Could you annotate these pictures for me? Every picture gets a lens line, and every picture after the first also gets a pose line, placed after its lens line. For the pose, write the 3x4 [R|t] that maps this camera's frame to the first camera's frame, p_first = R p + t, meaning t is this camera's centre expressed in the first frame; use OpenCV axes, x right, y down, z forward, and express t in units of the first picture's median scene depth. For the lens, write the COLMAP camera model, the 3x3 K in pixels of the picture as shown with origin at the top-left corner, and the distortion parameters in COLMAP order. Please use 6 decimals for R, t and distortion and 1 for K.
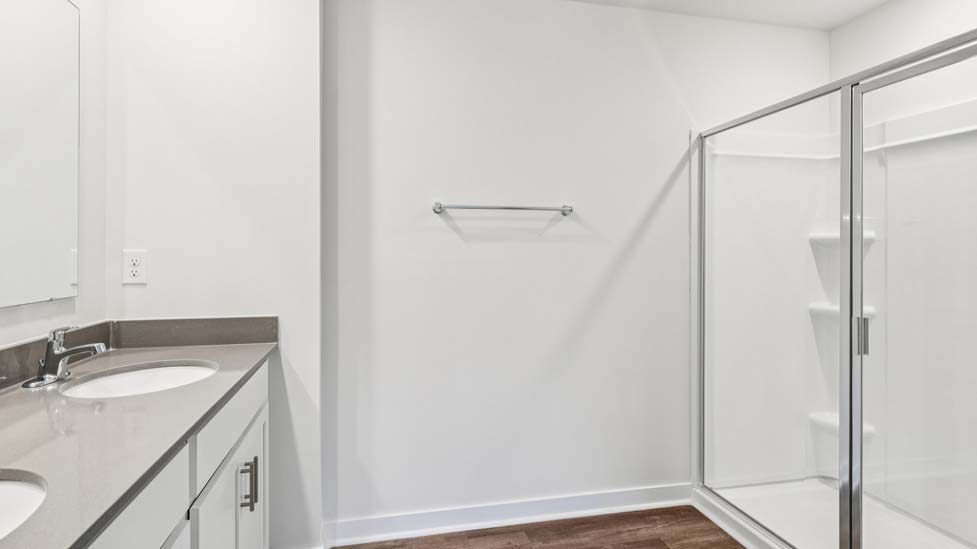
lens RADIAL K [[516.7, 0, 501.9], [0, 516.7, 253.9], [0, 0, 1]] dist [-0.001888, 0.001021]
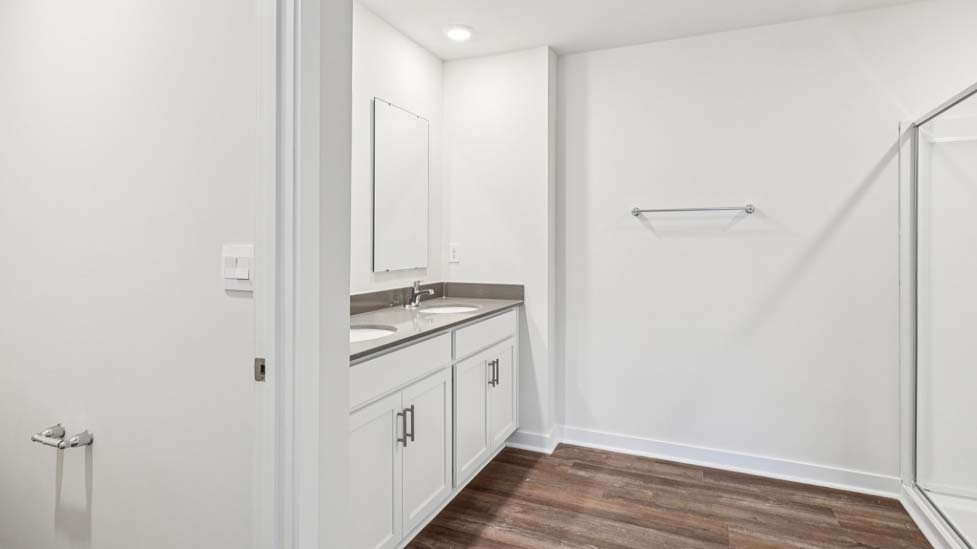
lens RADIAL K [[516.7, 0, 493.0], [0, 516.7, 247.0], [0, 0, 1]] dist [-0.001888, 0.001021]
pose [[0.802580, 0.001585, -0.596543, 0.373889], [-0.001990, 0.999998, -0.000020, 0.003281], [0.596542, 0.001204, 0.802581, -0.290306]]
